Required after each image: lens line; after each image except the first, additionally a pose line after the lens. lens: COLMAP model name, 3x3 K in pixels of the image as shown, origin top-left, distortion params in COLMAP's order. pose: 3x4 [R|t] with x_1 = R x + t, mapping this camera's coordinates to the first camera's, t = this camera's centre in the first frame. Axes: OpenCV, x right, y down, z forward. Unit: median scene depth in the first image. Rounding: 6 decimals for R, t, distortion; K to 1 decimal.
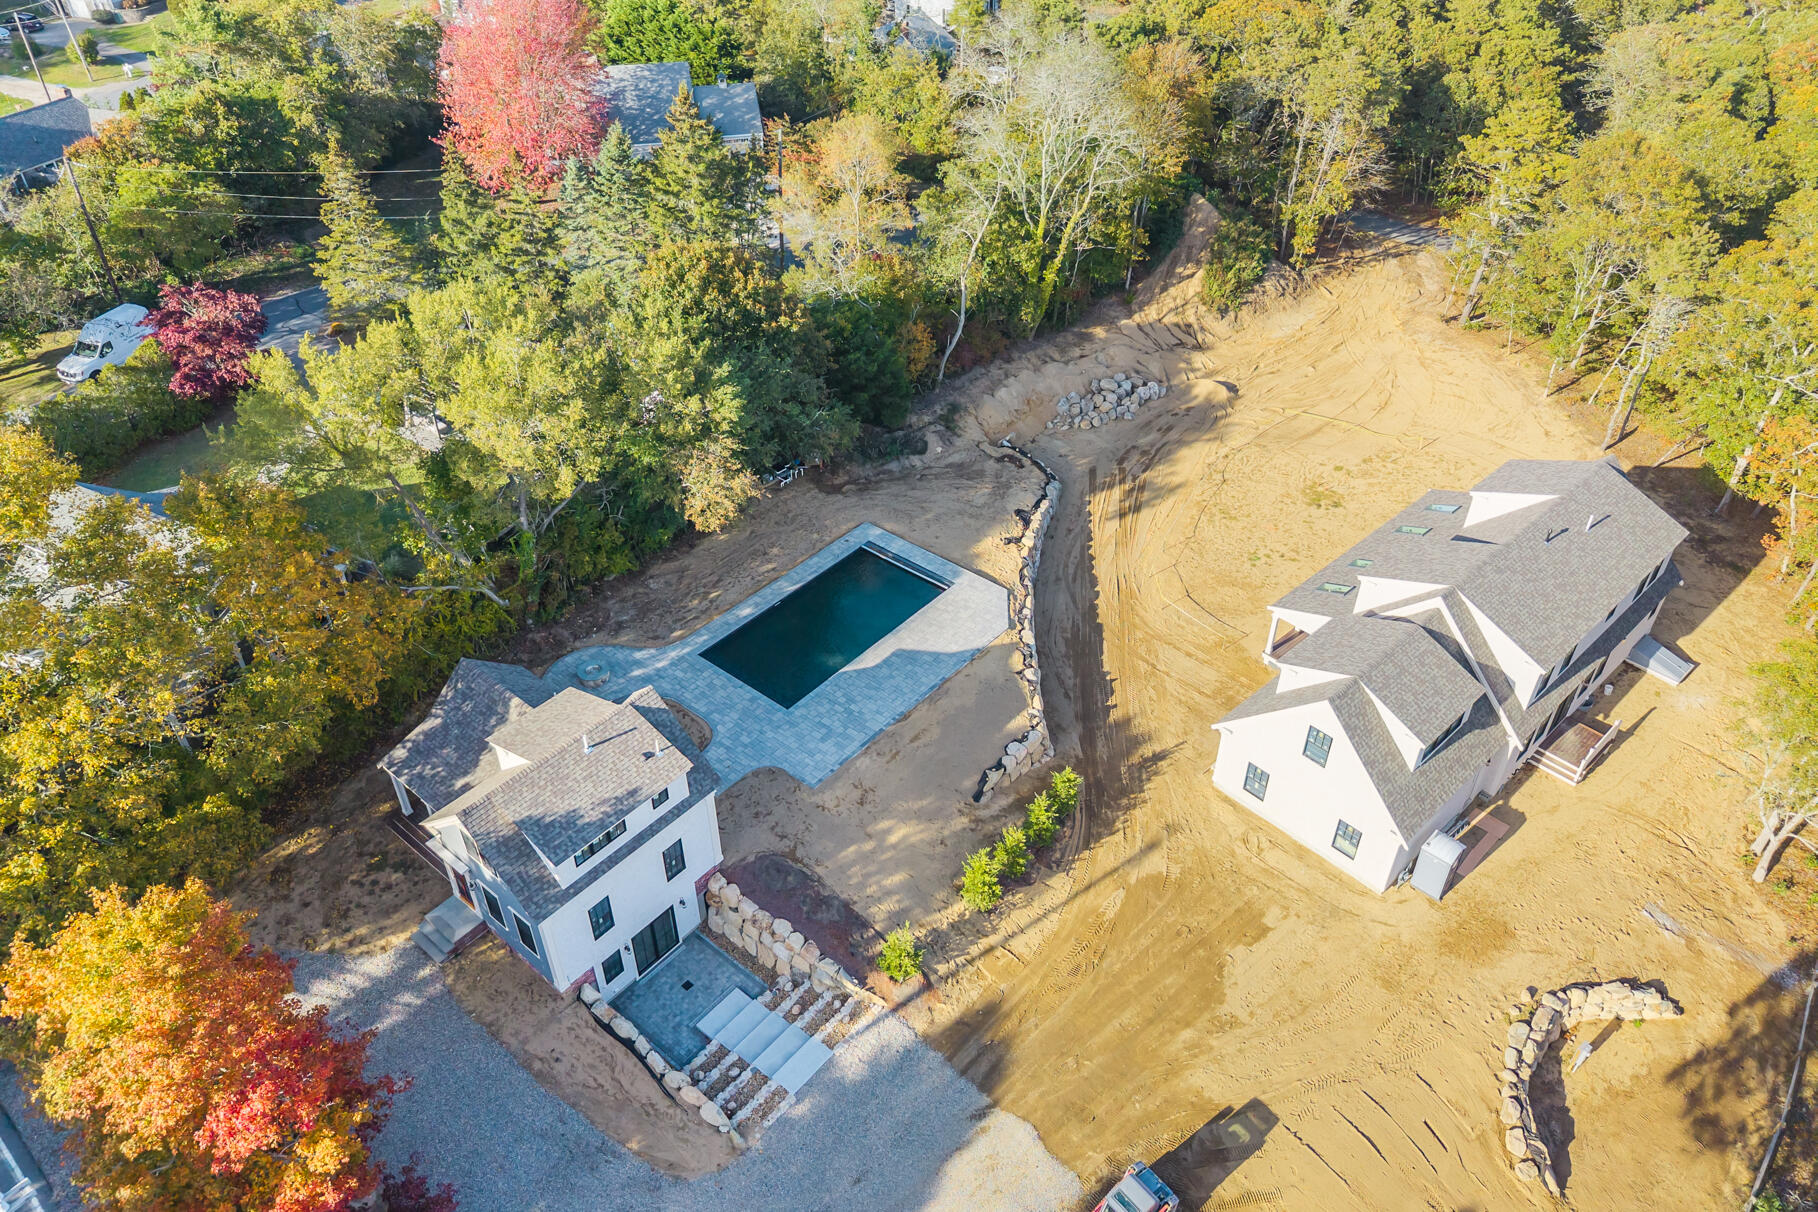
lens RADIAL K [[1262.9, 0, 923.8], [0, 1262.9, 569.8], [0, 0, 1]] dist [0.019457, -0.029168]
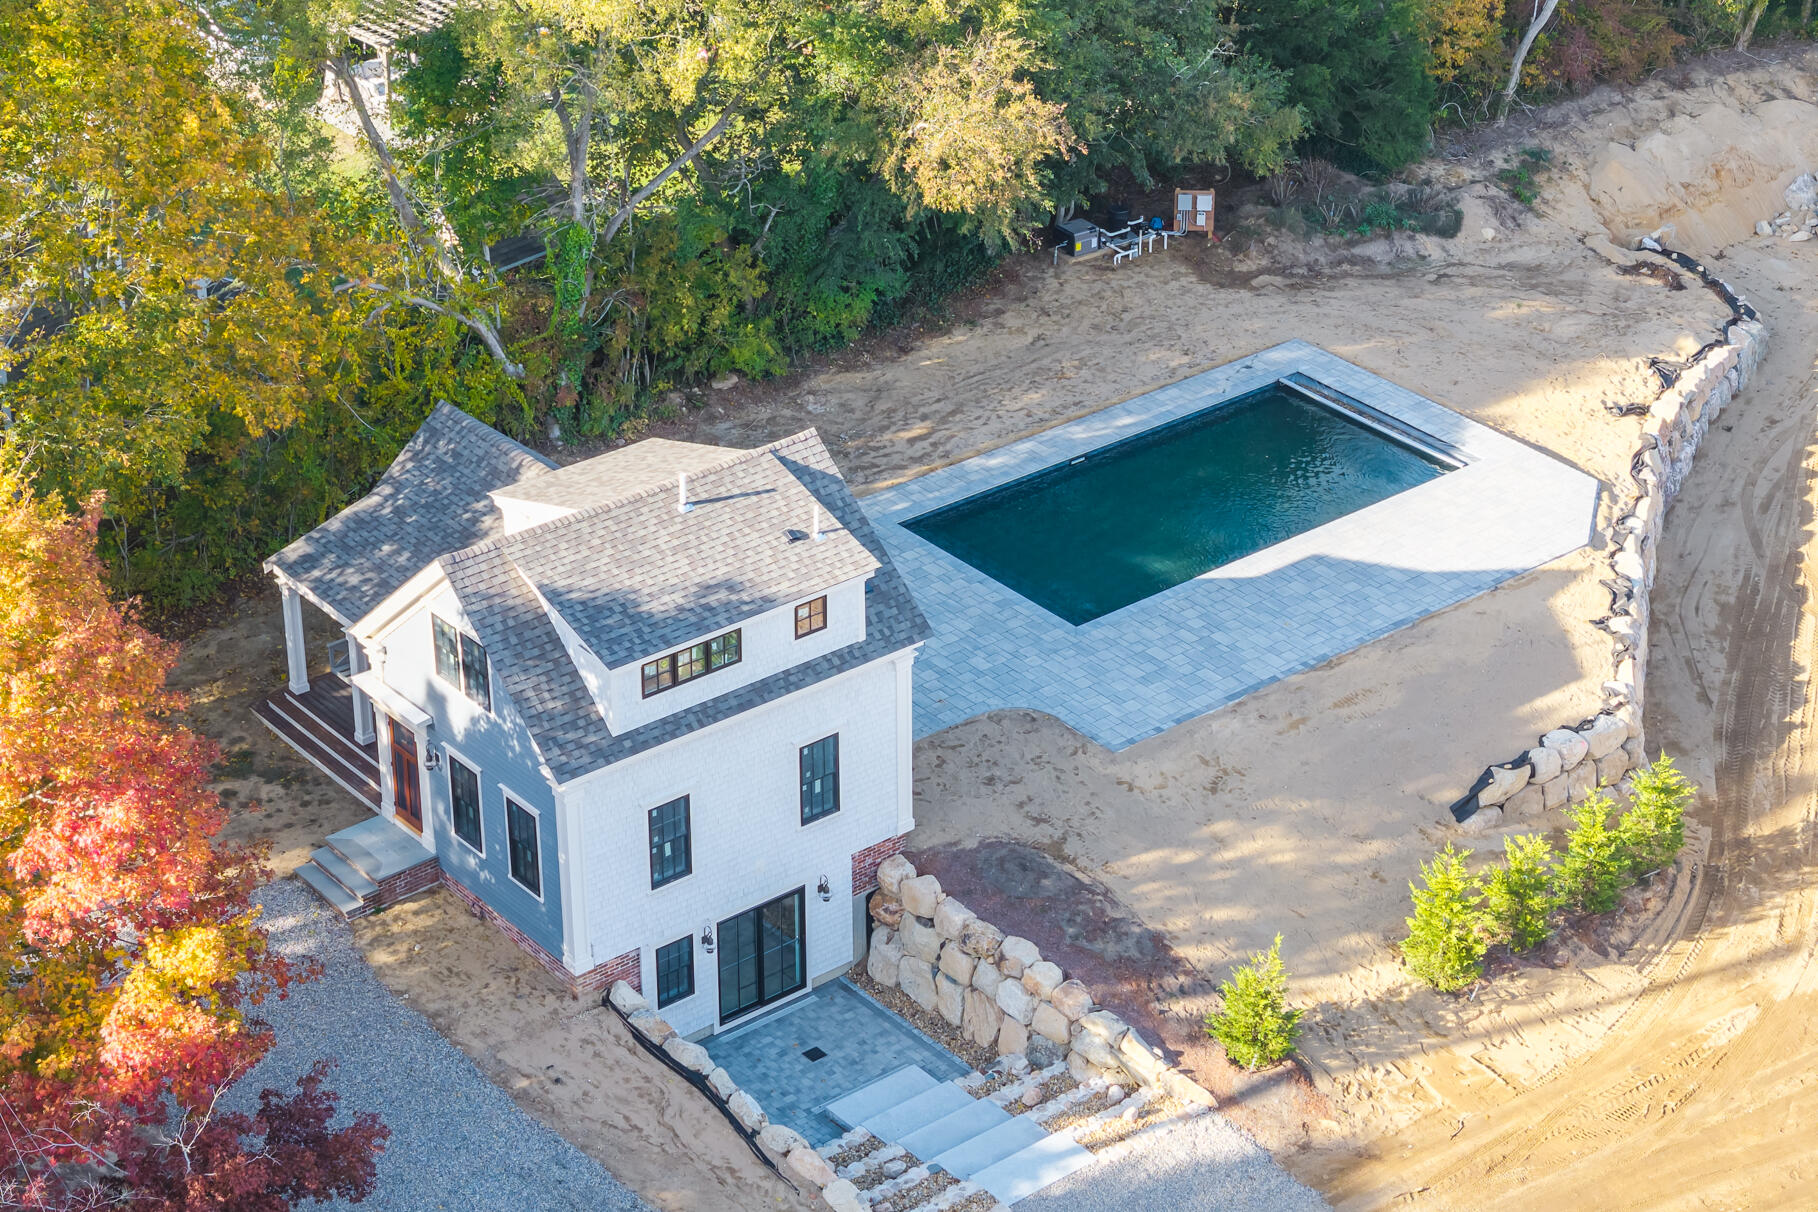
lens RADIAL K [[3814.3, 0, 898.7], [0, 3814.3, 592.1], [0, 0, 1]] dist [-0.075132, 0.000000]
pose [[0.980289, 0.092118, -0.174779, 0.082217], [-0.114737, 0.985620, -0.124054, 0.322989], [0.160838, 0.141663, 0.976761, -0.437609]]
